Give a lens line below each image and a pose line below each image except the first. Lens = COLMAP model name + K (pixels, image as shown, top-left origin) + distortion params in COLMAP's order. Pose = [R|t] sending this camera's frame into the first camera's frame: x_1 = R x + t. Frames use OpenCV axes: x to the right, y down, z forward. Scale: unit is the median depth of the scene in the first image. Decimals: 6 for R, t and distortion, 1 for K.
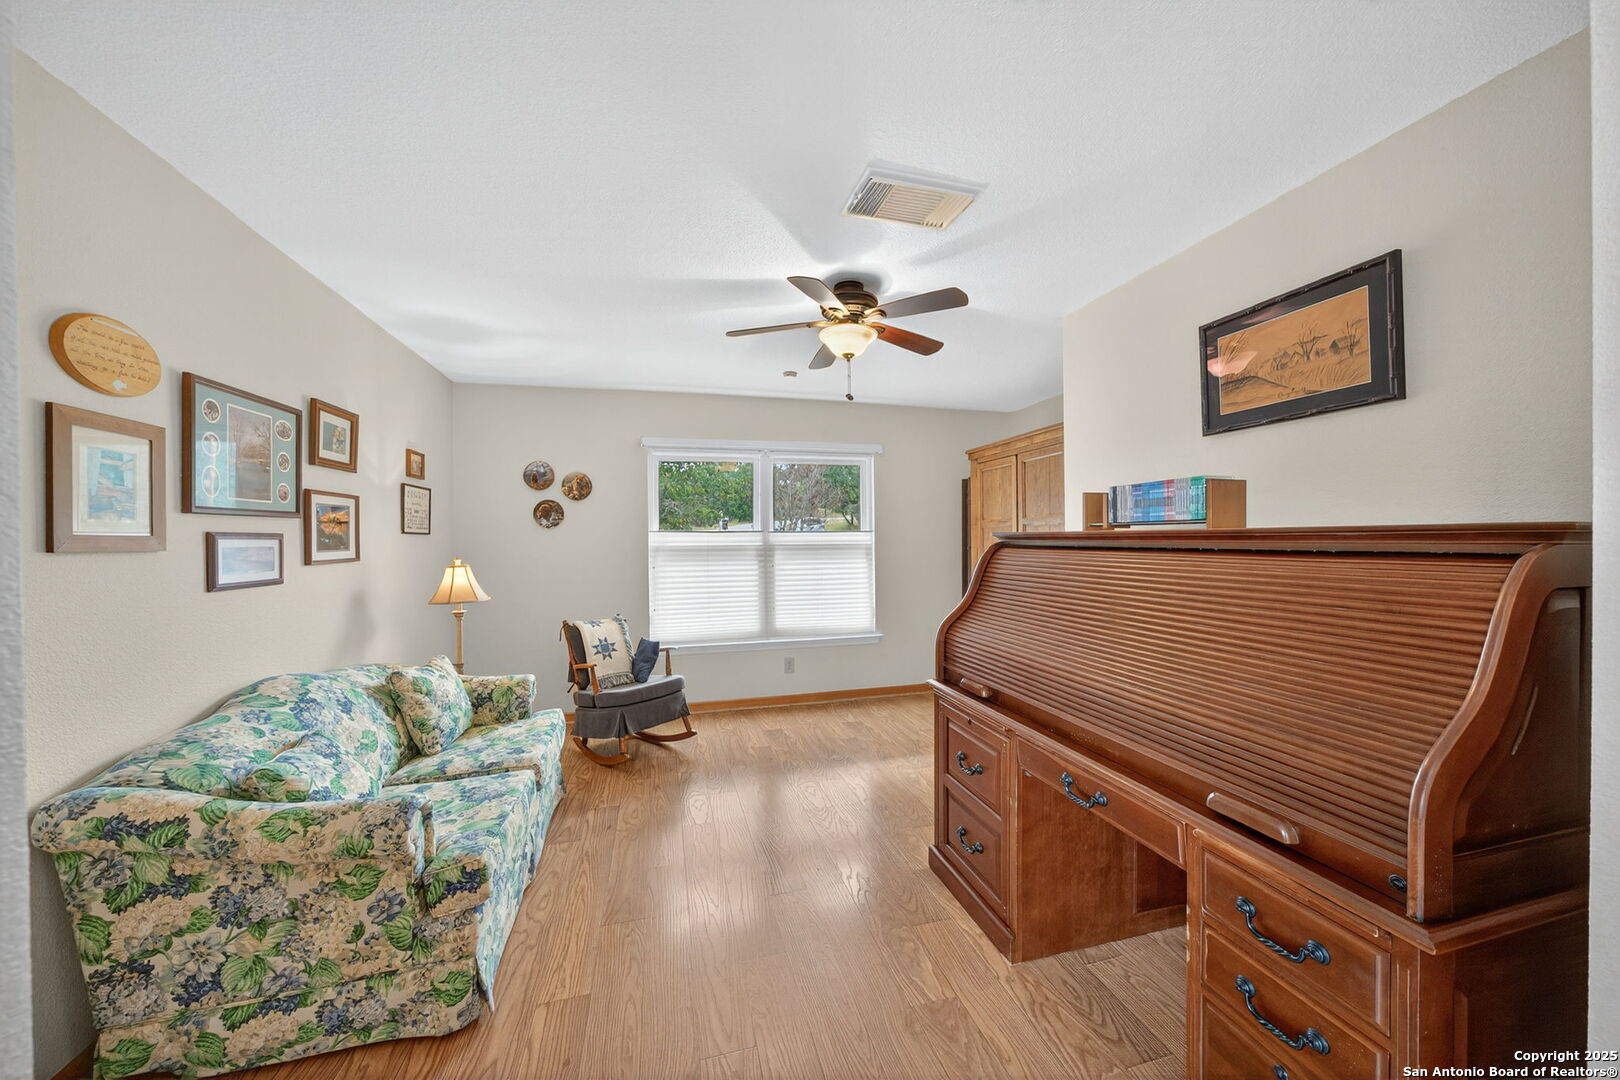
lens RADIAL K [[536.1, 0, 804.5], [0, 536.1, 542.7], [0, 0, 1]] dist [0.000183, 0.000014]
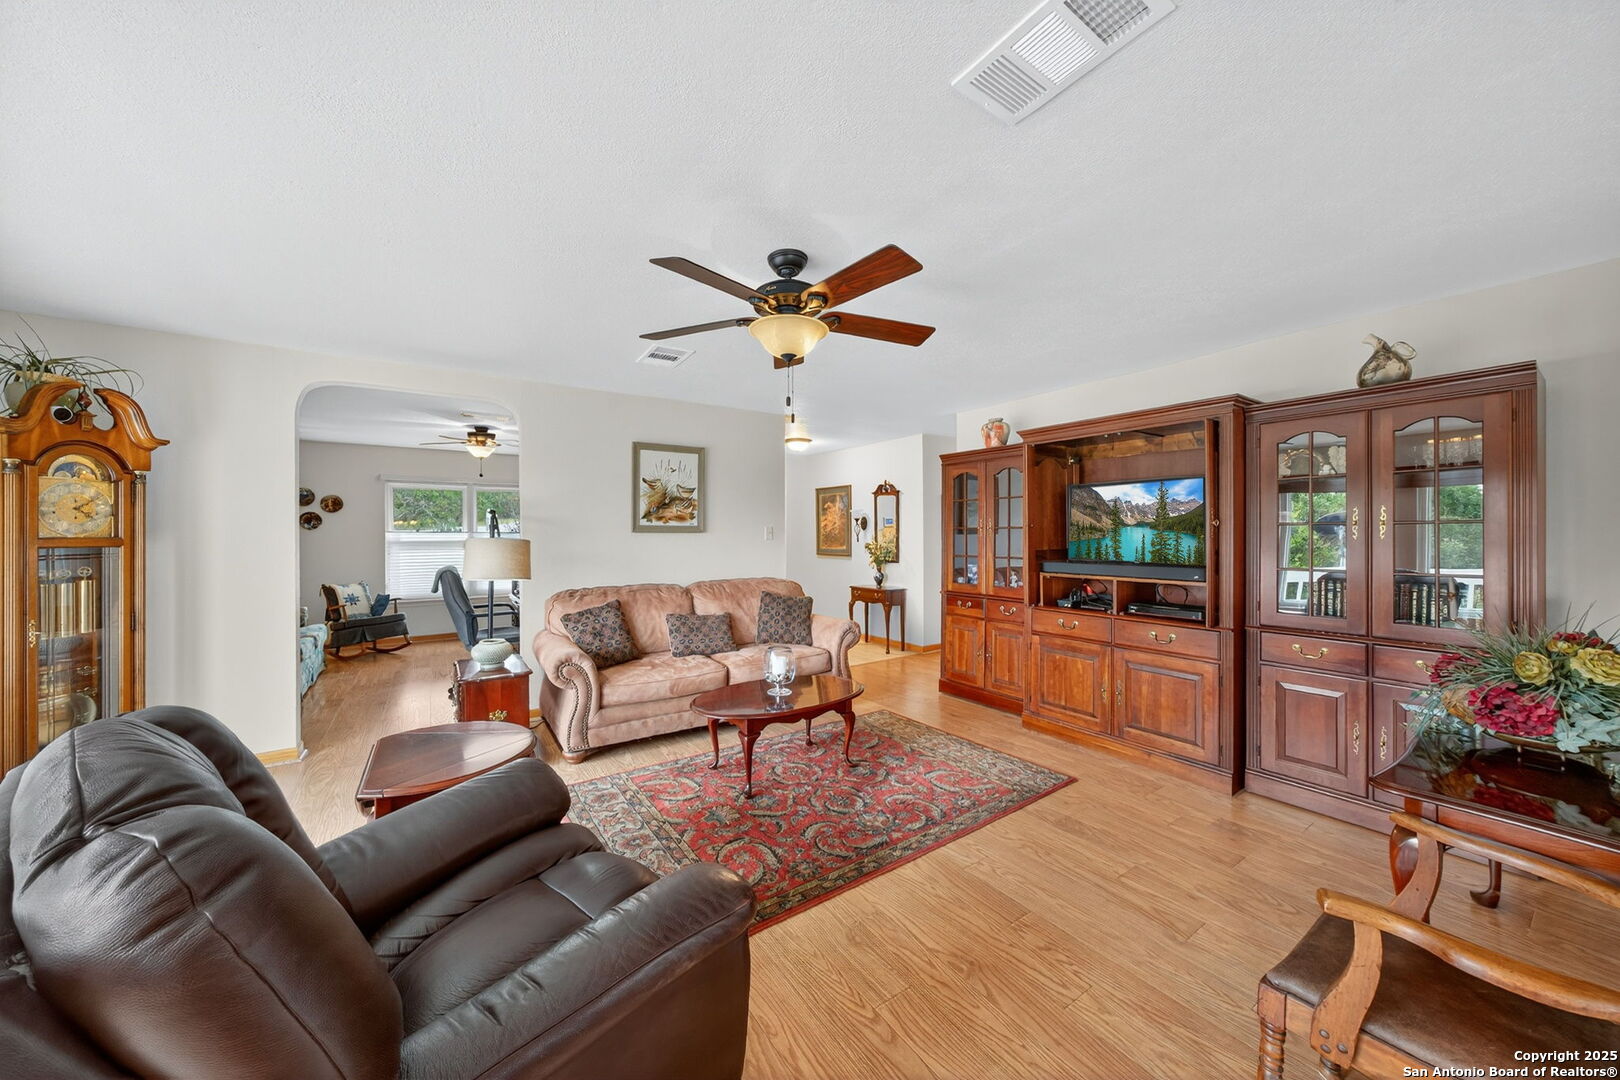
lens RADIAL K [[556.7, 0, 819.0], [0, 556.7, 536.3], [0, 0, 1]] dist [-0.002505, -0.000086]
pose [[0.945640, 0.000613, 0.325215, 0.485282], [0.000812, 0.999991, -0.004245, 0.002398], [-0.325215, 0.004278, 0.945631, -1.226340]]
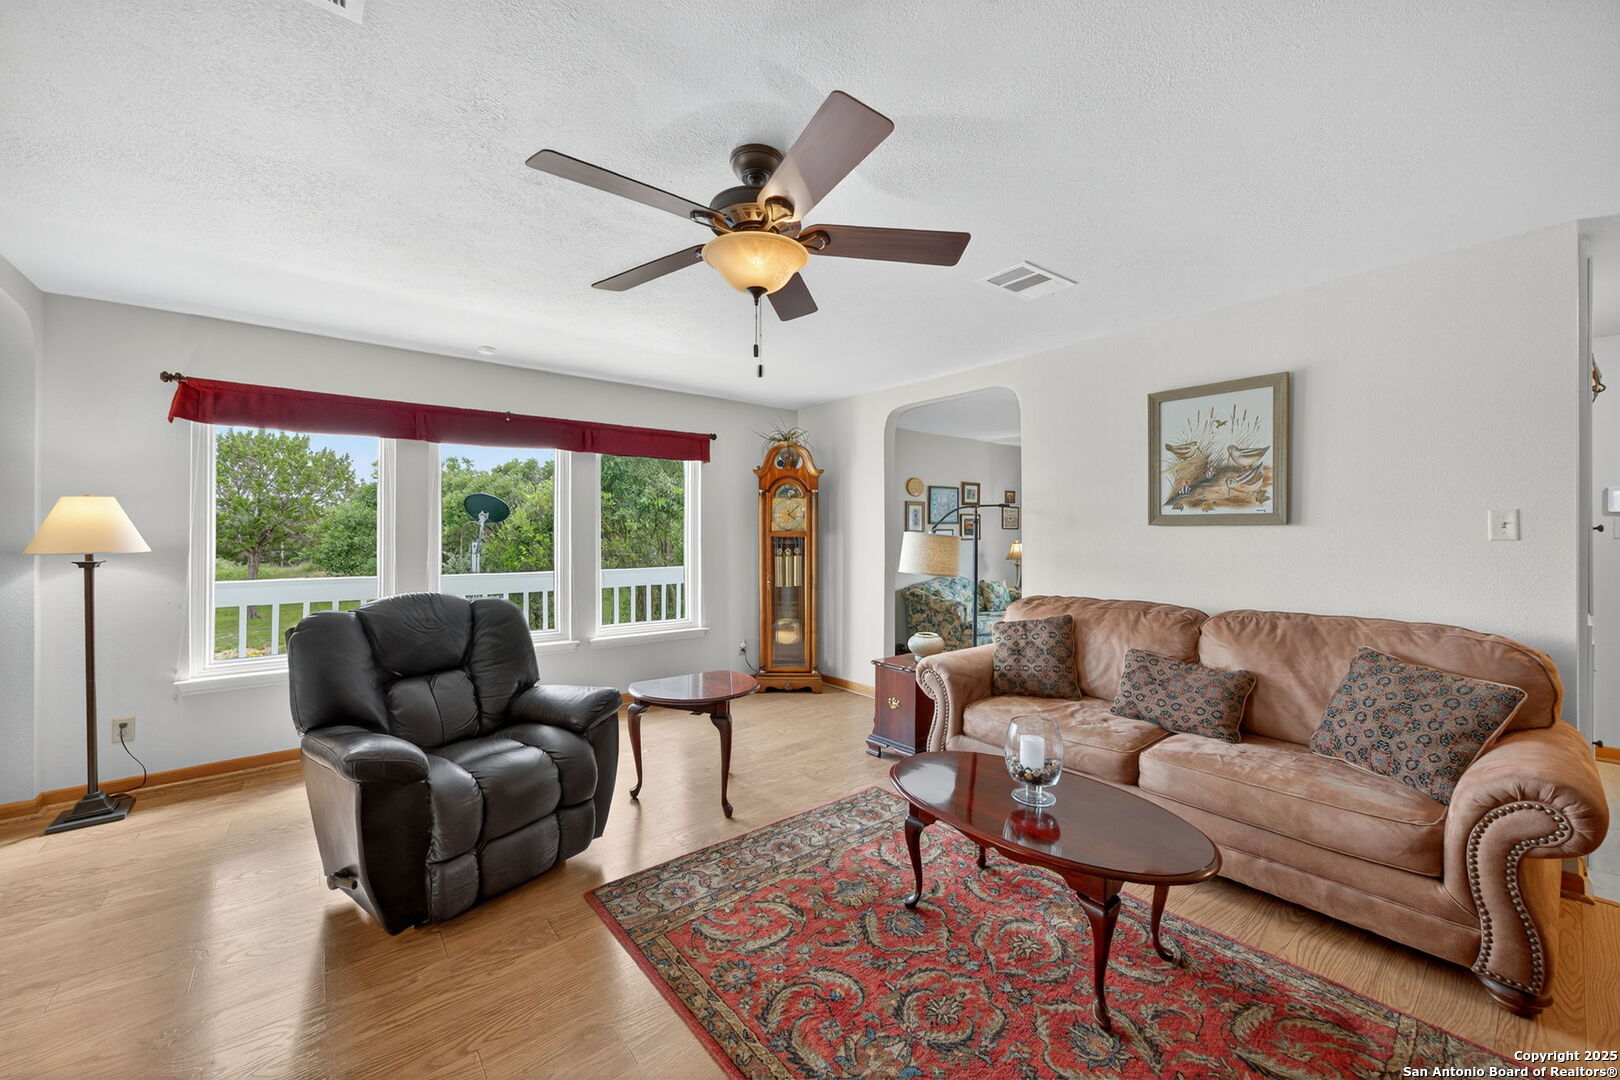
lens RADIAL K [[635.6, 0, 804.1], [0, 635.6, 528.3], [0, 0, 1]] dist [-0.002442, 0.000082]
pose [[0.400397, -0.000891, -0.916341, 1.237440], [-0.008550, 0.999952, -0.004708, 0.001194], [0.916302, 0.009720, 0.400370, -0.757350]]
